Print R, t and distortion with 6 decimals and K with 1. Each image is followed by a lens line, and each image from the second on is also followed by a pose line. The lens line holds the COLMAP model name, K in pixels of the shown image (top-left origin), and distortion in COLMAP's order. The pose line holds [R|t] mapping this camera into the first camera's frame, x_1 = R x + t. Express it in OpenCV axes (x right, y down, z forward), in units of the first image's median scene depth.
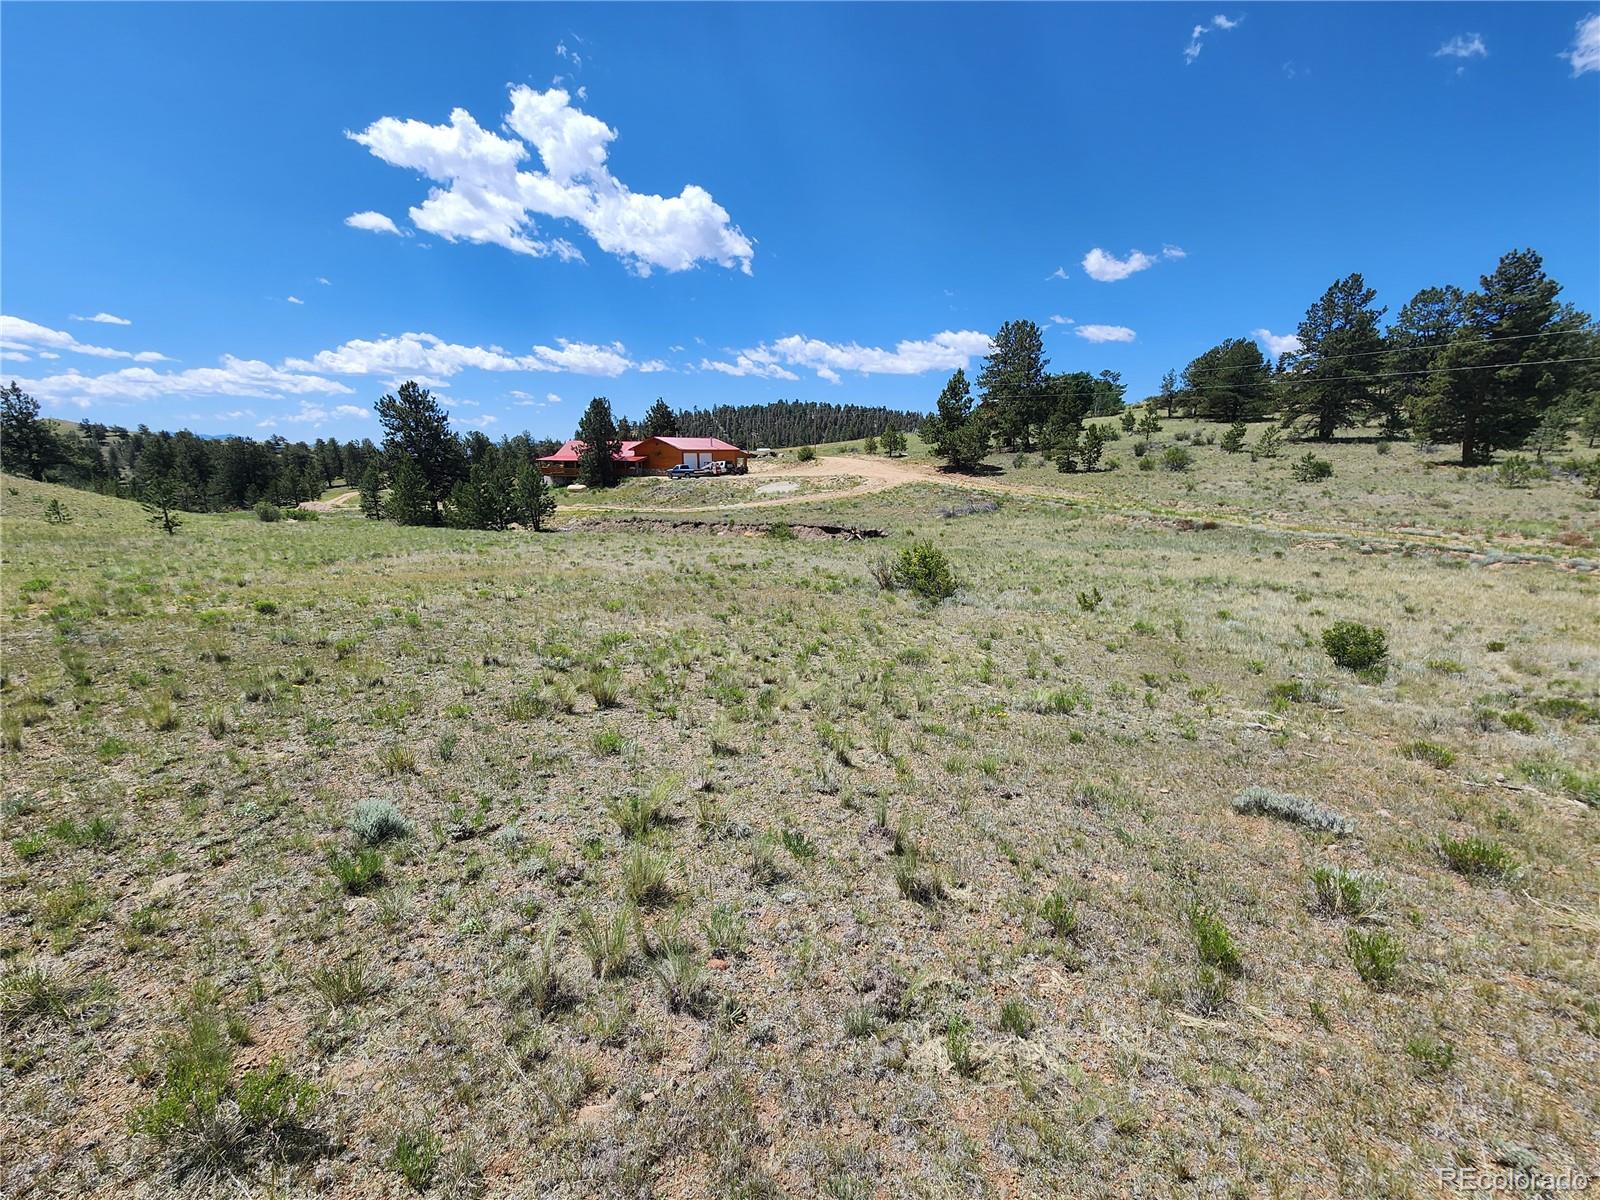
lens RADIAL K [[675.2, 0, 779.4], [0, 675.2, 577.0], [0, 0, 1]] dist [-0.003570, -0.003398]
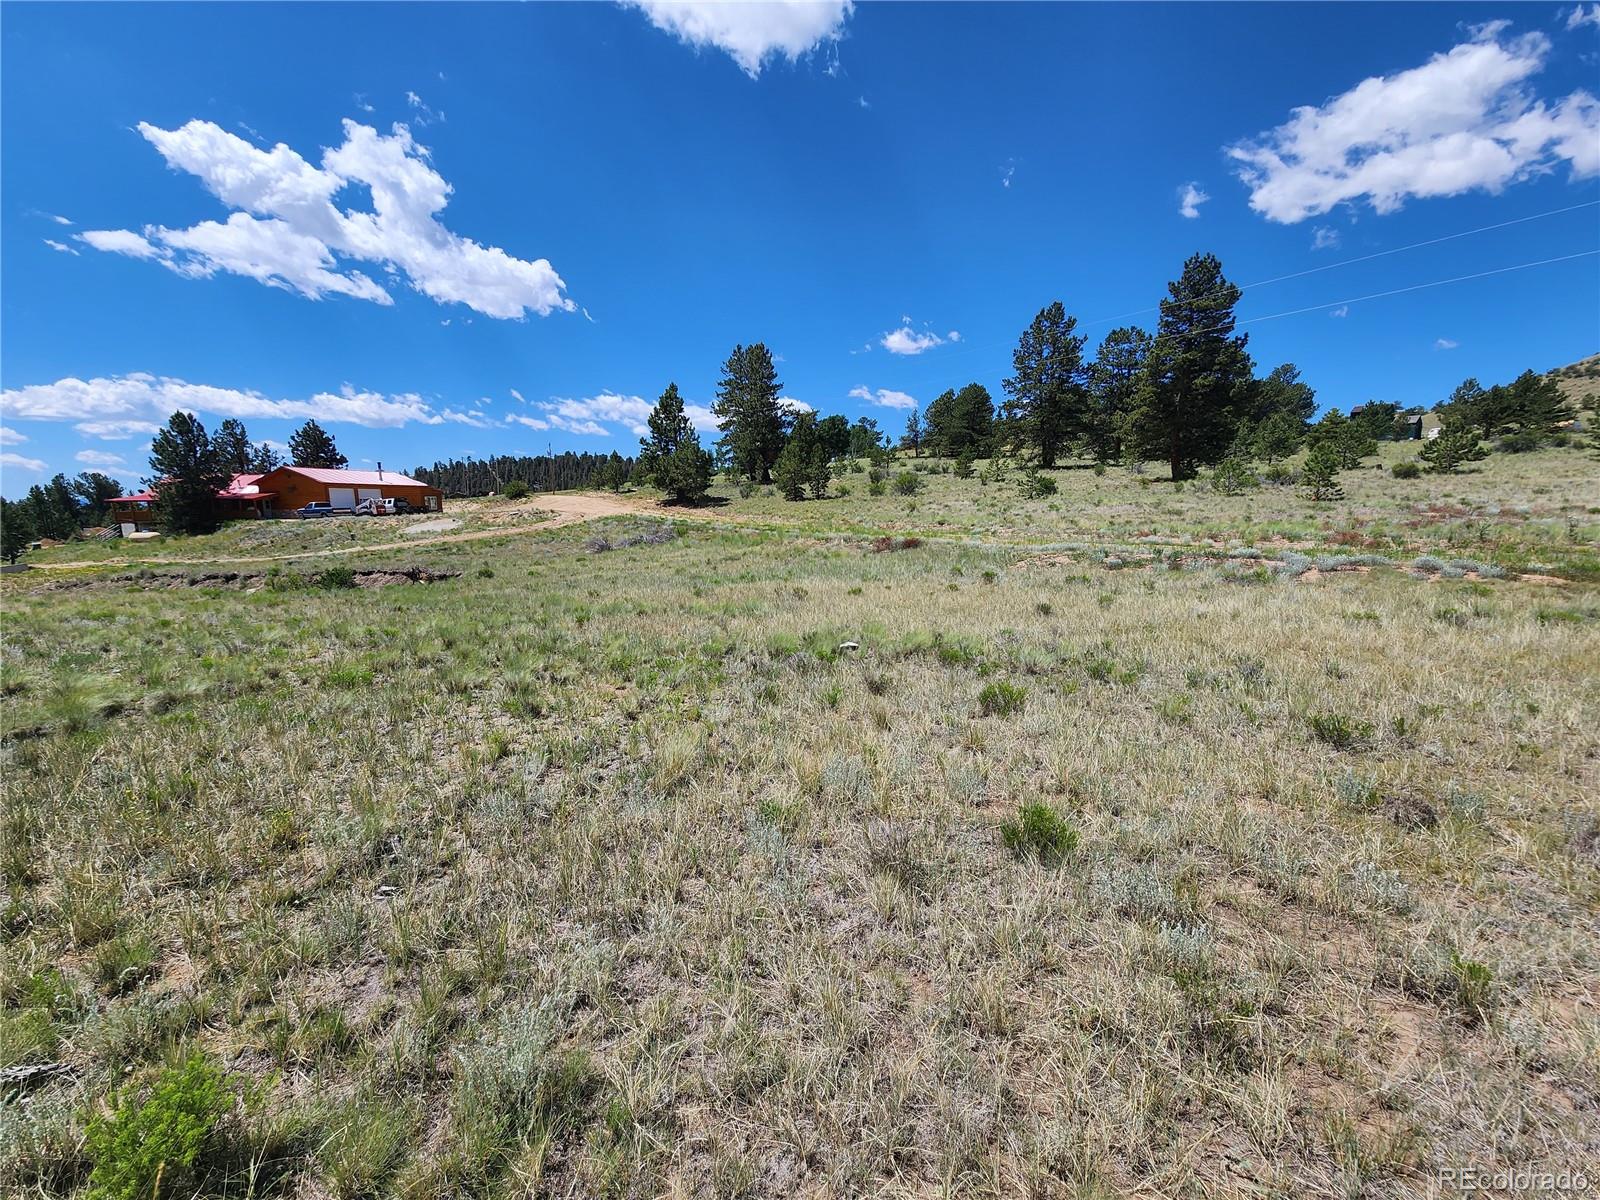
lens RADIAL K [[675.2, 0, 773.2], [0, 675.2, 553.9], [0, 0, 1]] dist [-0.003570, -0.003398]
pose [[0.960405, -0.032549, 0.276700, 0.173722], [0.063103, 0.992756, -0.102245, -0.002321], [-0.271368, 0.115657, 0.955501, 0.212367]]
